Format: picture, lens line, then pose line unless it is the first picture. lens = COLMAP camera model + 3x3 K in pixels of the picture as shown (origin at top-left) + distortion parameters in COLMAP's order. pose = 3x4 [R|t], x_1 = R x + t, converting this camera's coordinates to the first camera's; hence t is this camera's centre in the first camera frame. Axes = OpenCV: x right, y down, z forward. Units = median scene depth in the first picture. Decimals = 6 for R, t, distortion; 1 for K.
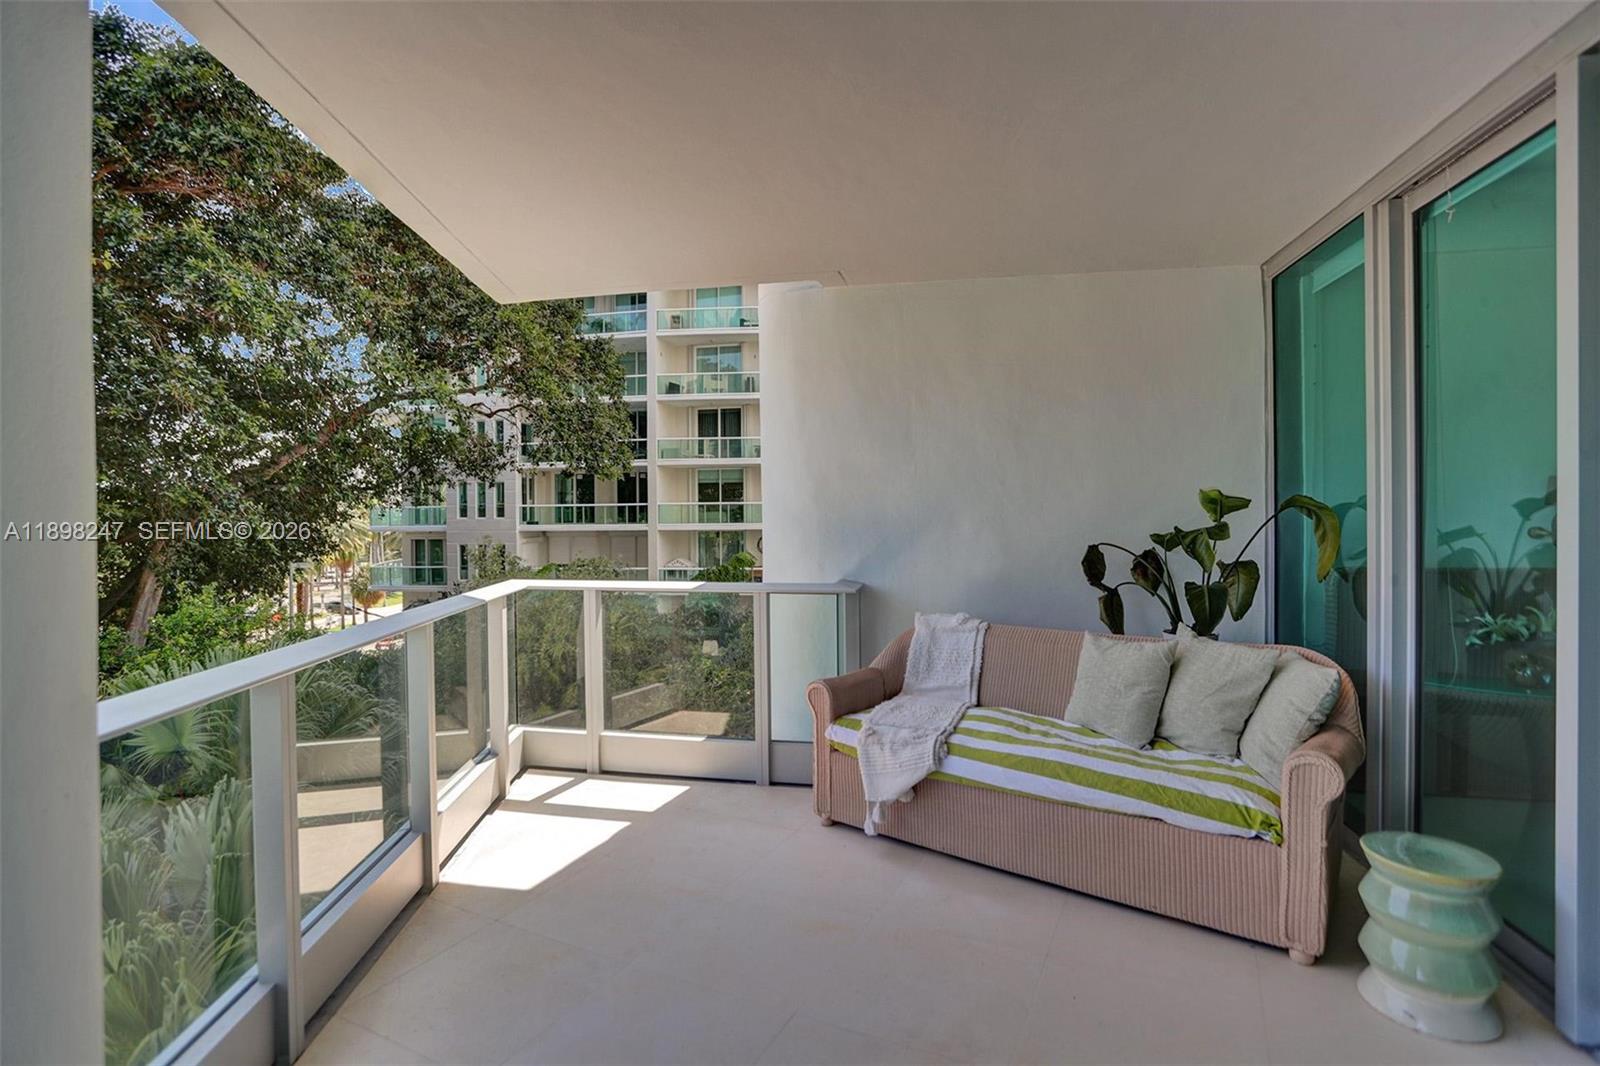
lens RADIAL K [[801.3, 0, 800.6], [0, 801.3, 523.0], [0, 0, 1]] dist [-0.039714, 0.000871]
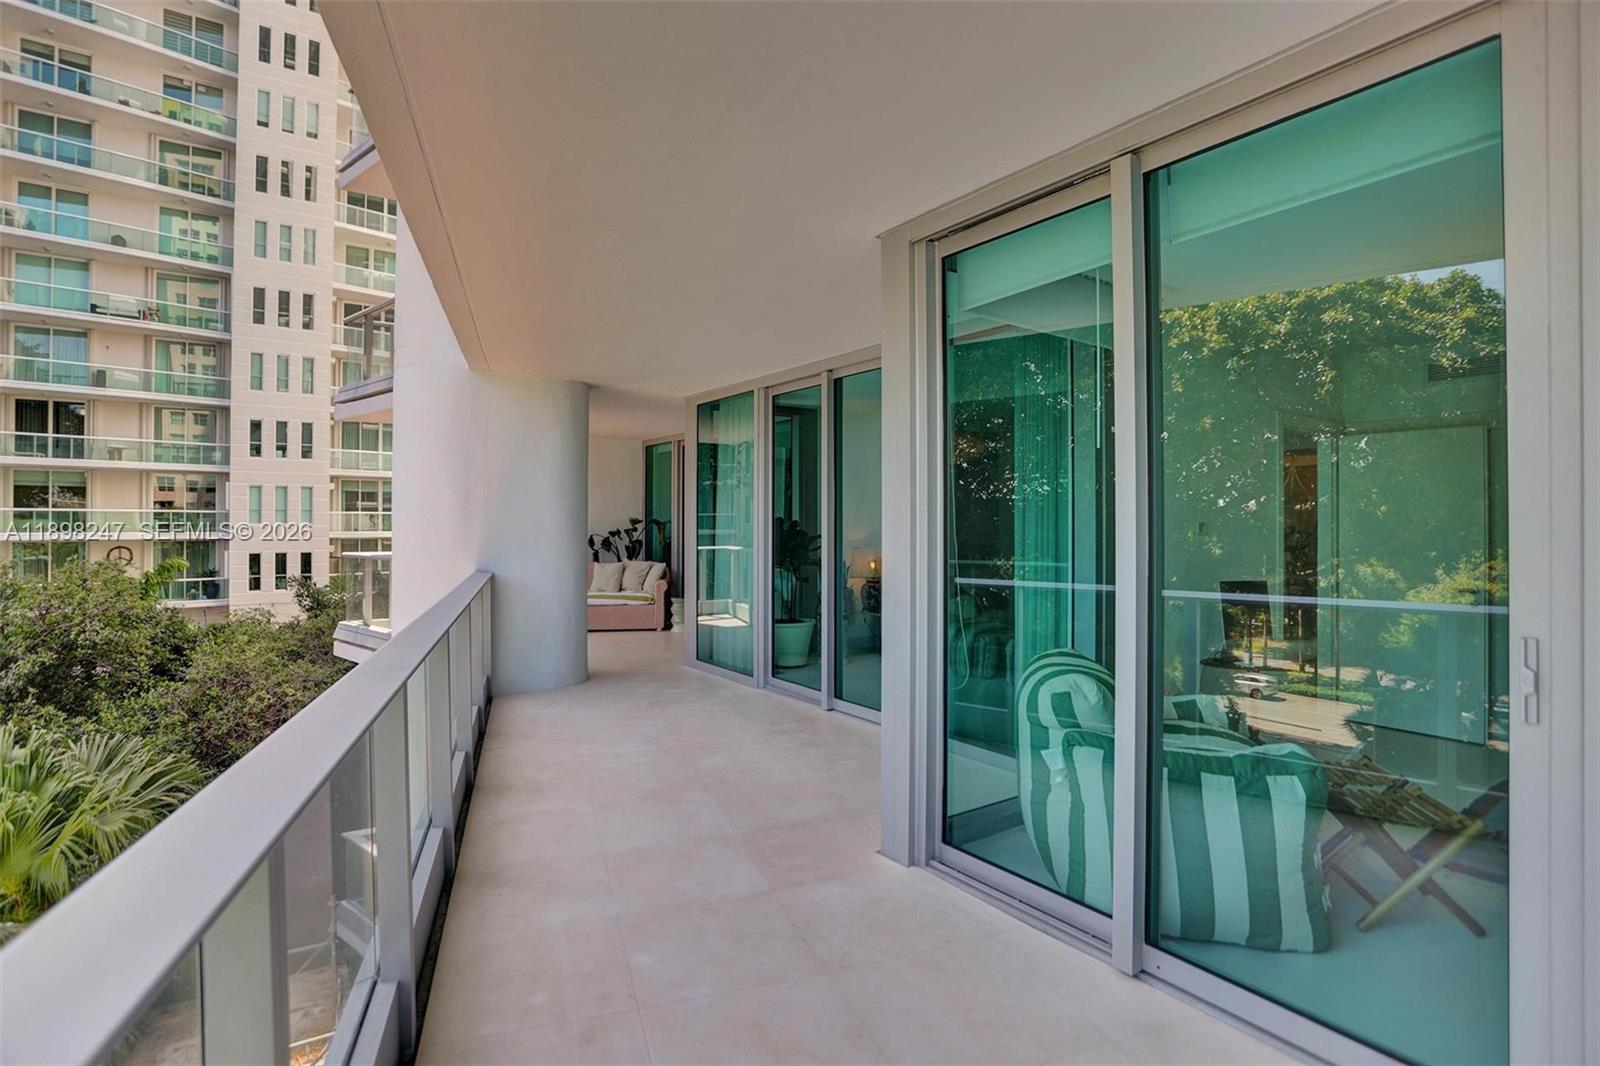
lens RADIAL K [[801.3, 0, 800.6], [0, 801.3, 523.0], [0, 0, 1]] dist [-0.039714, 0.000871]
pose [[0.706251, 0.006048, 0.707936, -0.122379], [0.003411, 0.999923, -0.011945, 0.002224], [-0.707954, 0.010851, 0.706176, -0.168846]]
